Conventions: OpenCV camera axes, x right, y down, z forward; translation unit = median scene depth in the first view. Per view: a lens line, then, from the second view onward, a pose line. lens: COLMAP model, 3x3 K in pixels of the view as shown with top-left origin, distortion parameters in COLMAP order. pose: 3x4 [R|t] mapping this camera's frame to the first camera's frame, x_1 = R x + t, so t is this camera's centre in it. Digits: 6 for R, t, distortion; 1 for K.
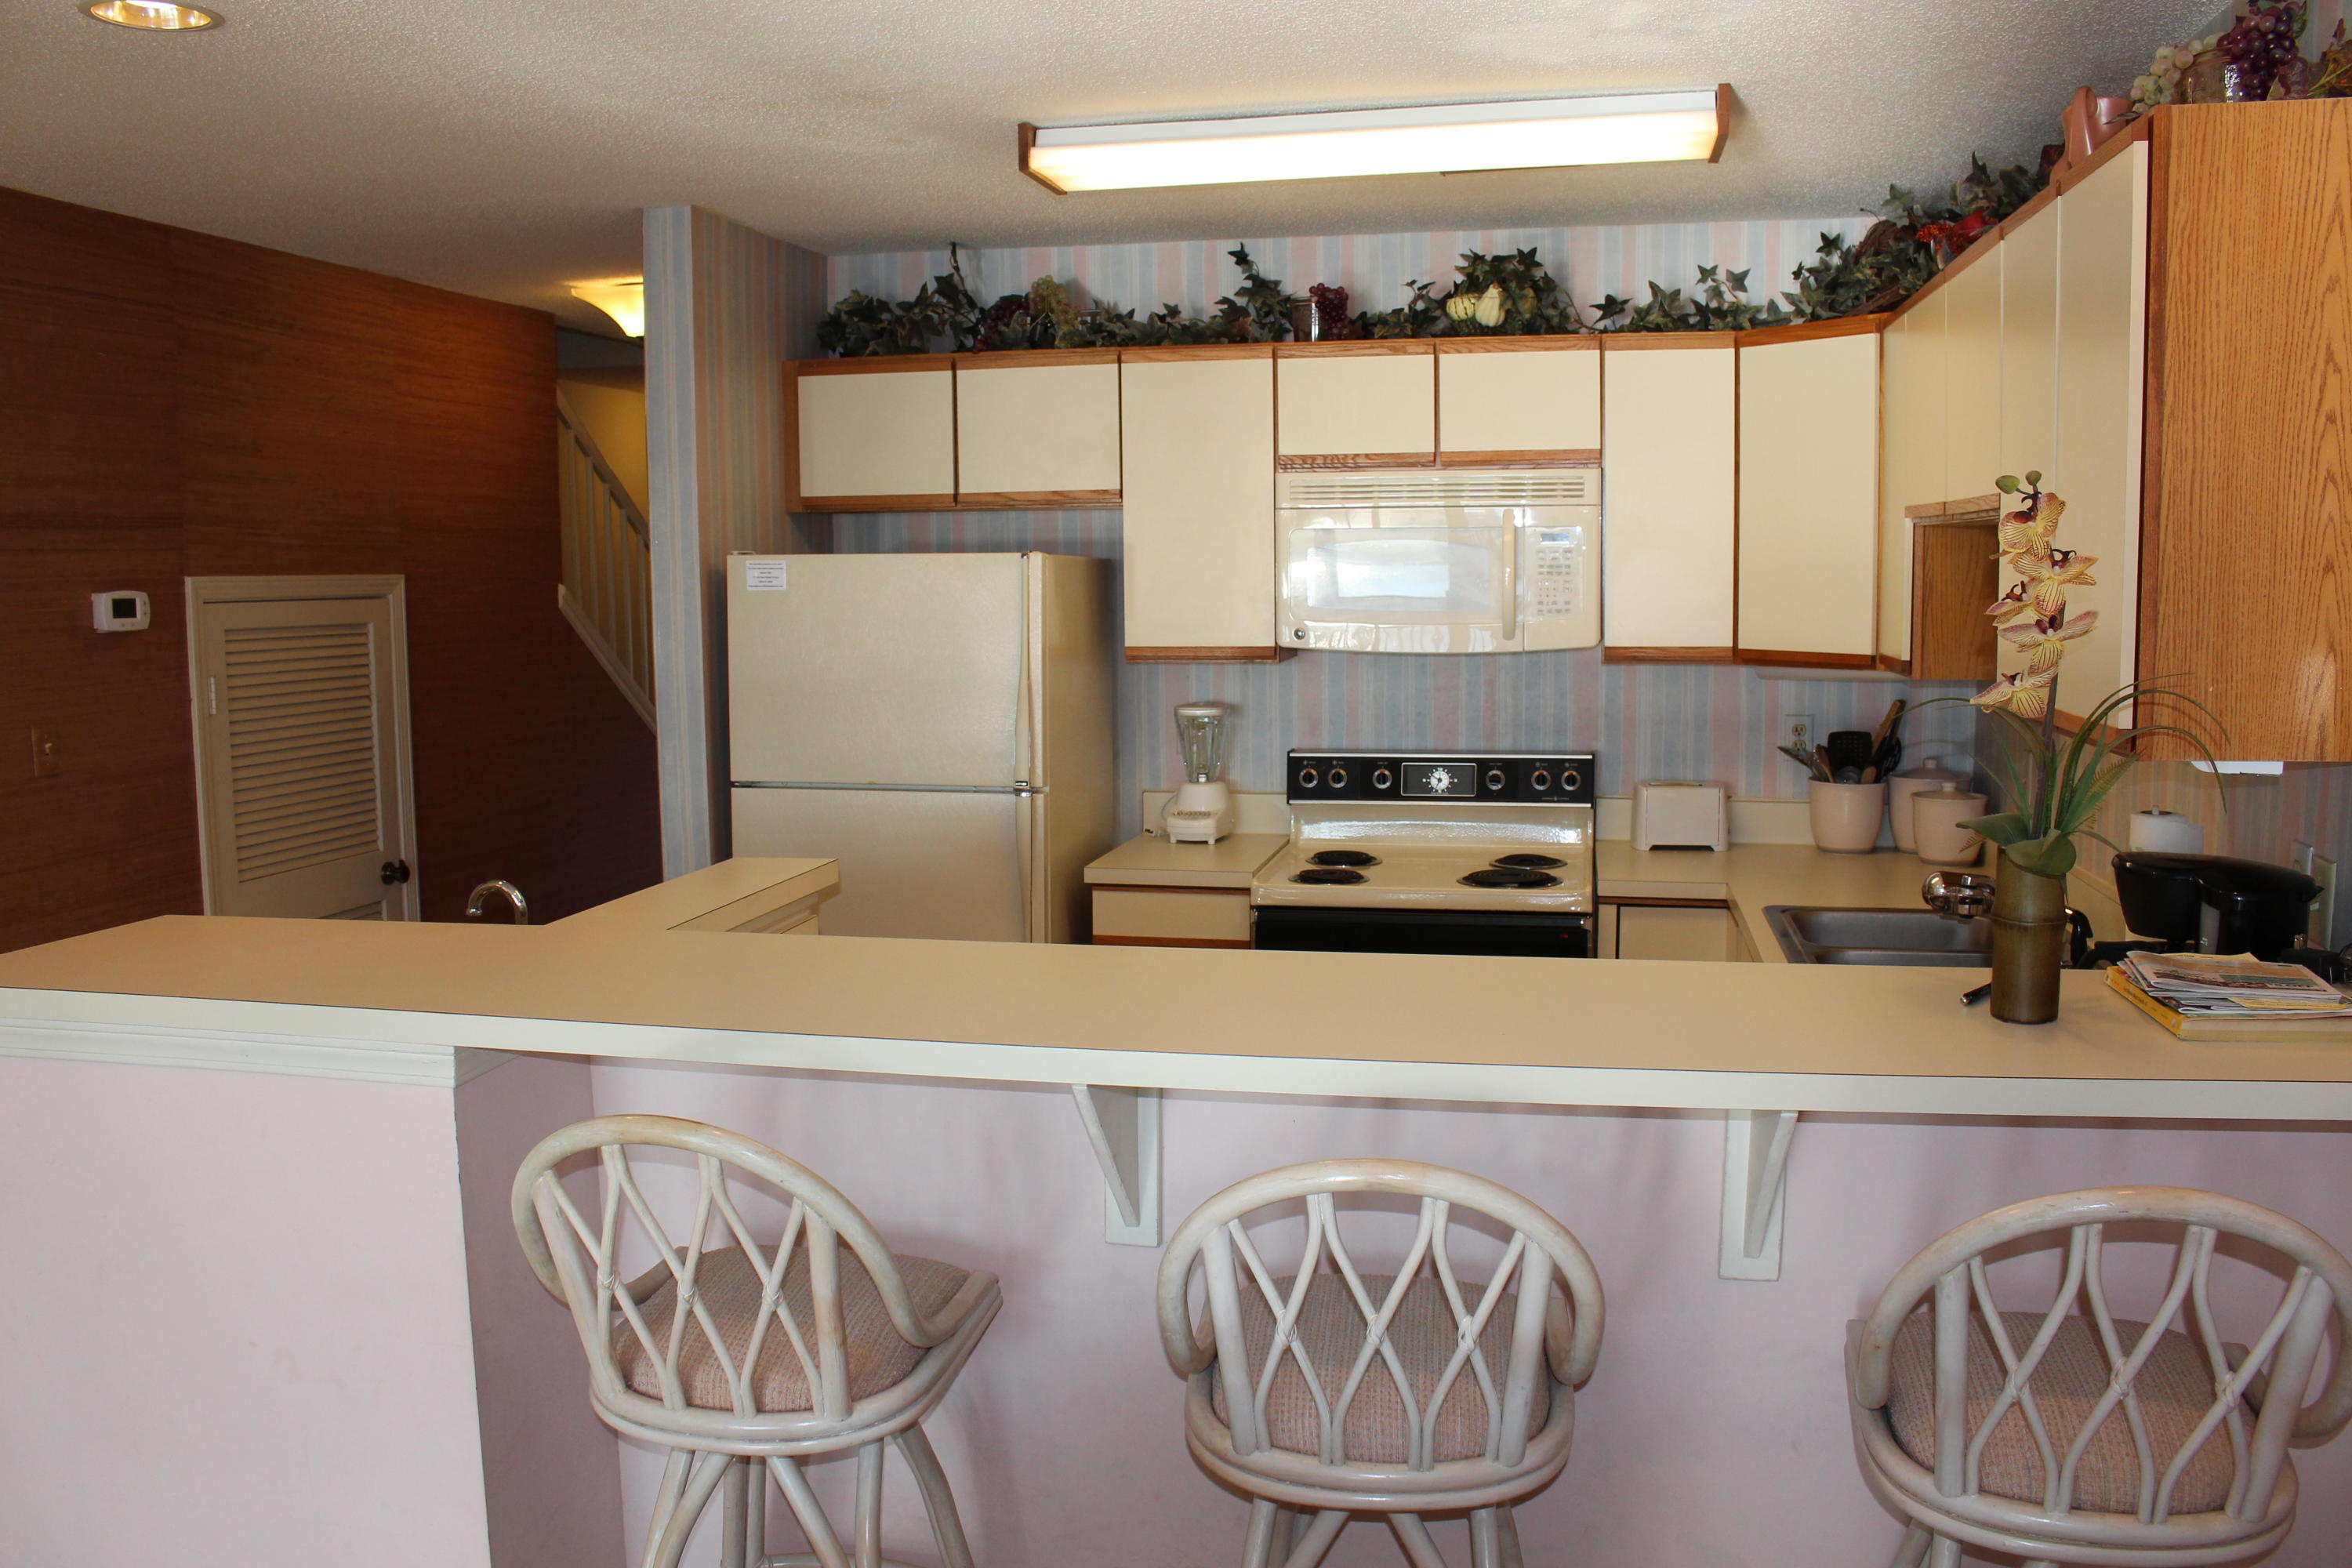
lens RADIAL K [[1935.3, 0, 1184.1], [0, 1935.3, 782.0], [0, 0, 1]] dist [-0.165844, 0.130797]
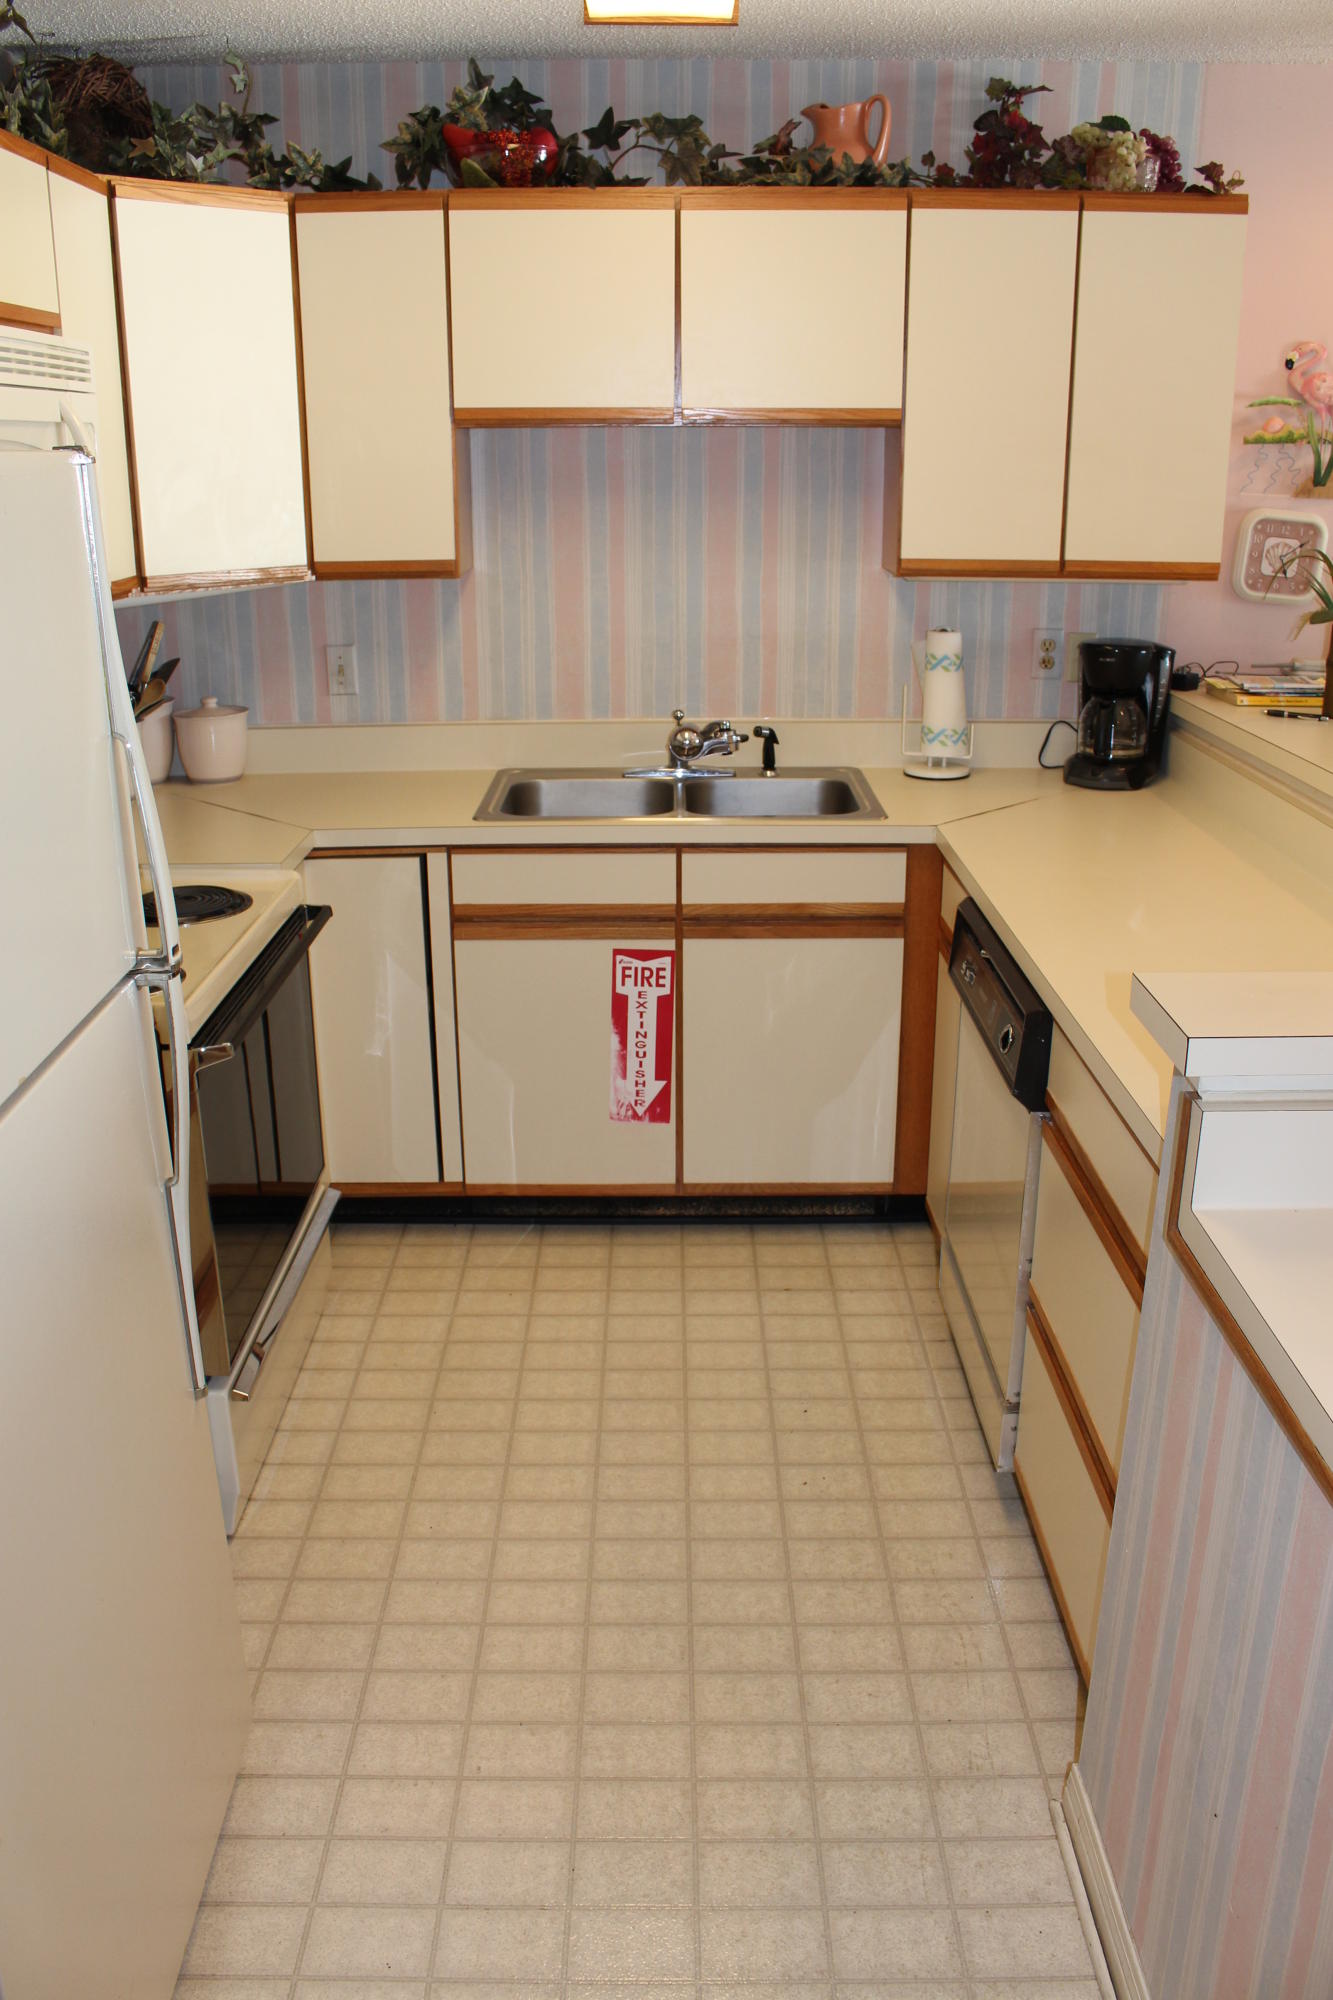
lens RADIAL K [[1645.6, 0, 666.5], [0, 1645.6, 1000.0], [0, 0, 1]] dist [-0.165844, 0.130797]
pose [[-0.202857, -0.303449, 0.931004, -0.449132], [0.114848, 0.936837, 0.330374, -0.094962], [-0.972450, 0.173942, -0.155194, 0.857410]]
